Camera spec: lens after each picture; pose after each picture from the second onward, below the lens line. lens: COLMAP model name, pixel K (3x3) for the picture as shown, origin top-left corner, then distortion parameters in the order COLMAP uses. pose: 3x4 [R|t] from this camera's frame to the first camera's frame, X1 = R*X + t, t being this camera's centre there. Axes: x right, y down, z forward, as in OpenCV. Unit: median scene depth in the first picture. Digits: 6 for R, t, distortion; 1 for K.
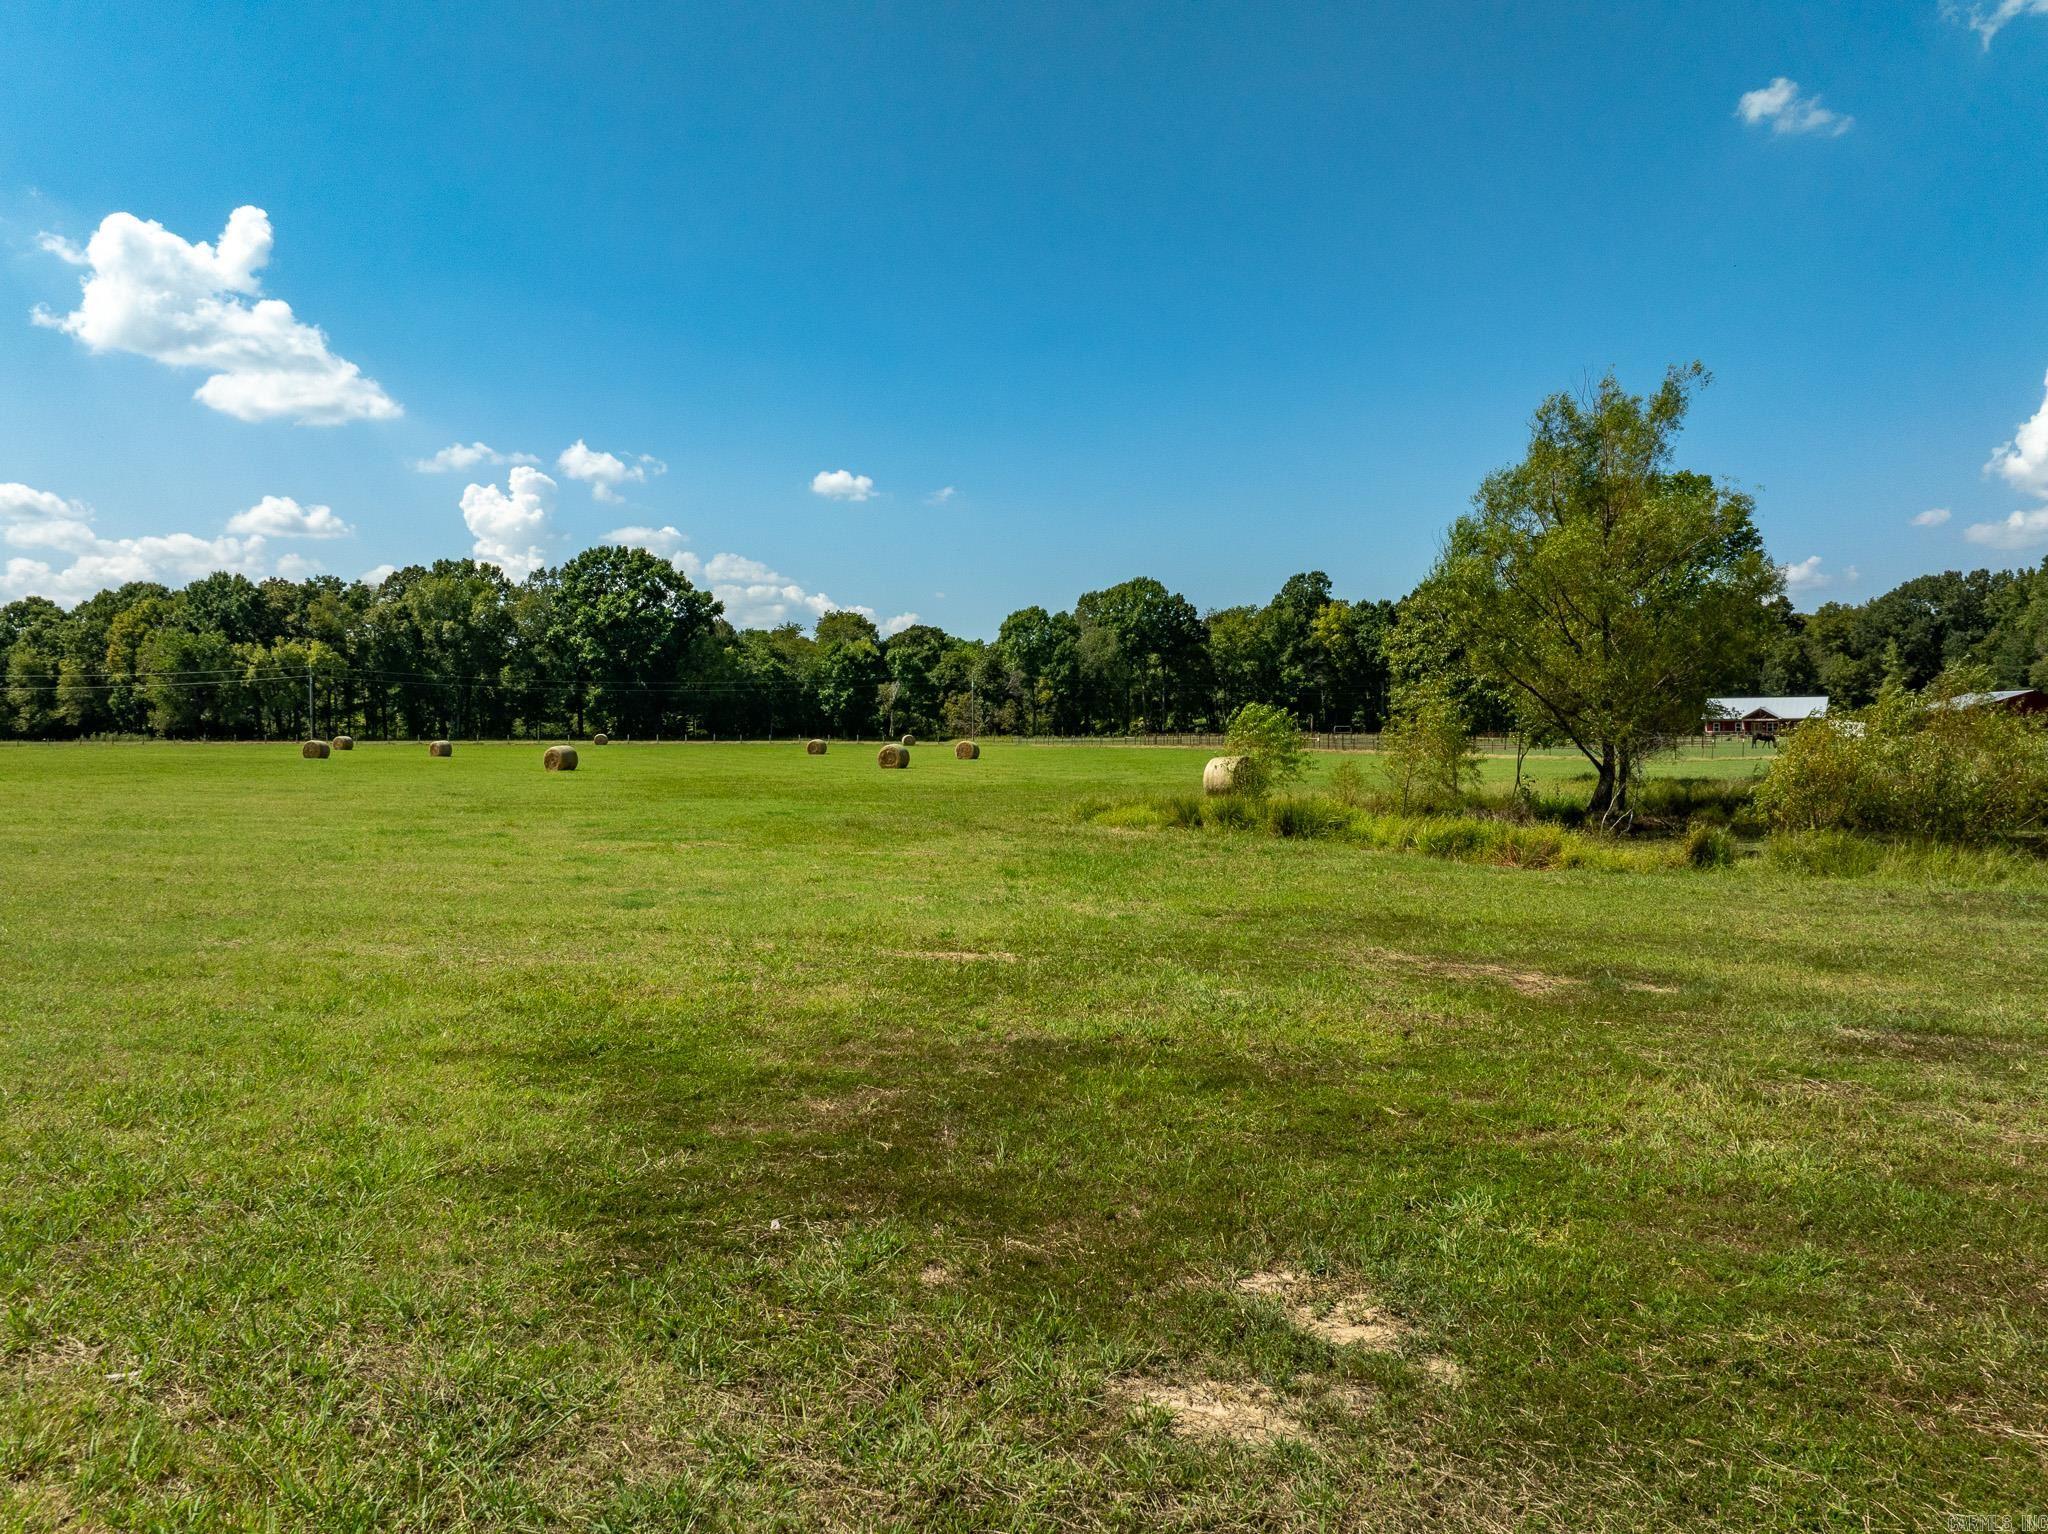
lens RADIAL K [[1434.7, 0, 1017.8], [0, 1434.7, 768.1], [0, 0, 1]] dist [-0.059214, 0.031280]
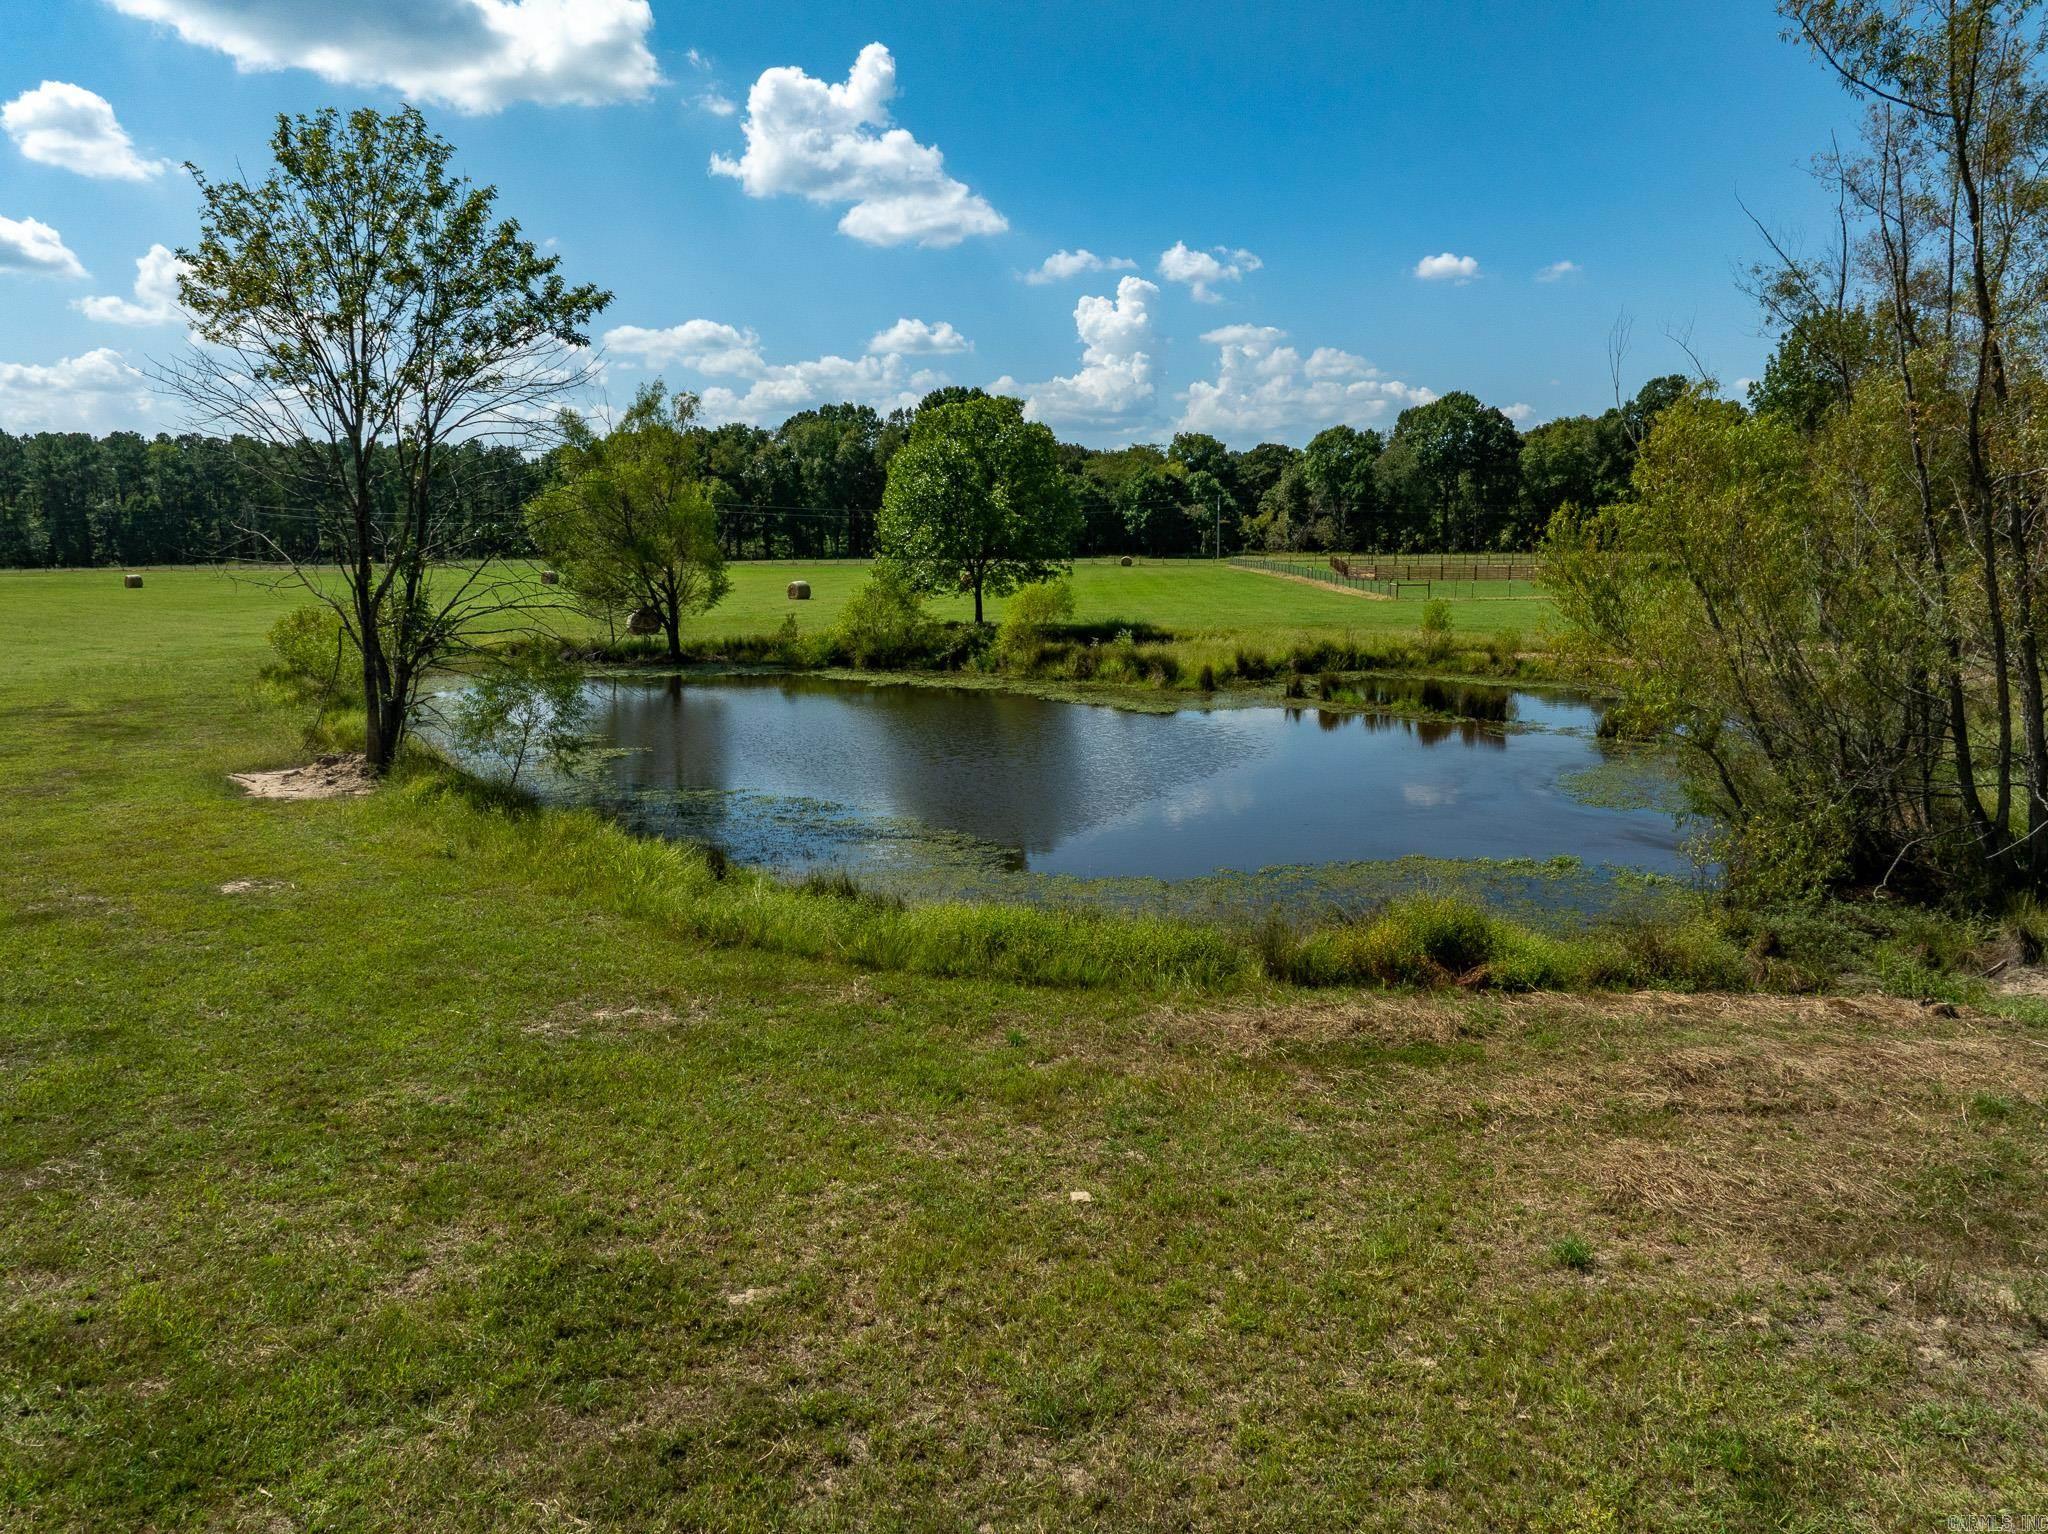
lens RADIAL K [[1434.7, 0, 1002.4], [0, 1434.7, 771.1], [0, 0, 1]] dist [-0.059214, 0.031280]
pose [[0.913595, 0.058532, -0.402390, 0.713423], [-0.002173, 0.990274, 0.139112, -0.029822], [0.406619, -0.126218, 0.904837, -0.181455]]
